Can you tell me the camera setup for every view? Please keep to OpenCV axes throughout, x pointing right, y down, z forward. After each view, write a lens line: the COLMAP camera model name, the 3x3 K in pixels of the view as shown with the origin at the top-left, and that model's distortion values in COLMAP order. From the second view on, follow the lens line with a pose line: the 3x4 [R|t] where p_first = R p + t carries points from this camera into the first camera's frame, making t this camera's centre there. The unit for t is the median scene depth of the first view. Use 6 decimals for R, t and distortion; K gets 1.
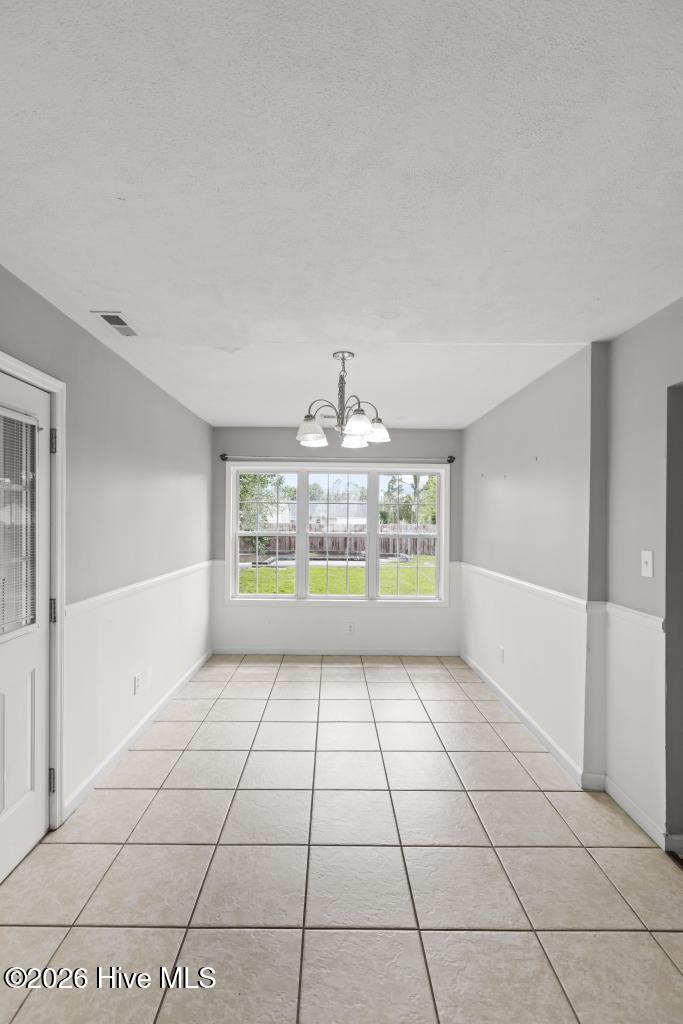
lens RADIAL K [[464.1, 0, 348.4], [0, 464.1, 517.6], [0, 0, 1]] dist [0.016433, -0.003443]
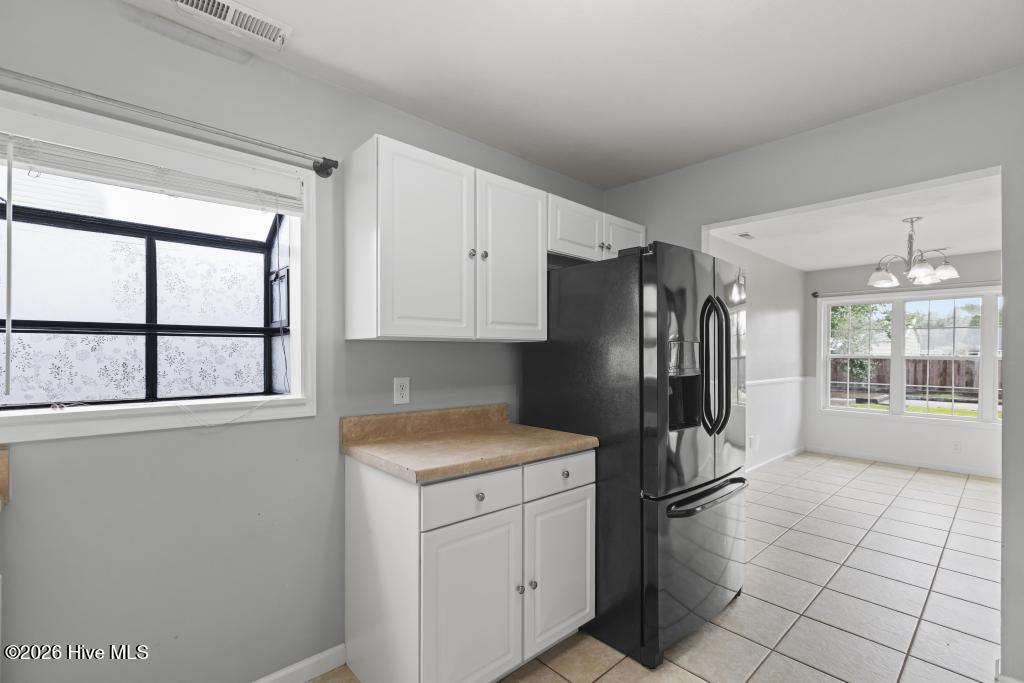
lens RADIAL K [[464.1, 0, 513.2], [0, 464.1, 352.8], [0, 0, 1]] dist [0.016433, -0.003443]
pose [[0.659292, -0.000008, -0.751887, 0.246399], [-0.003181, 0.999991, -0.002799, 0.053515], [0.751881, 0.004237, 0.659286, -0.779759]]
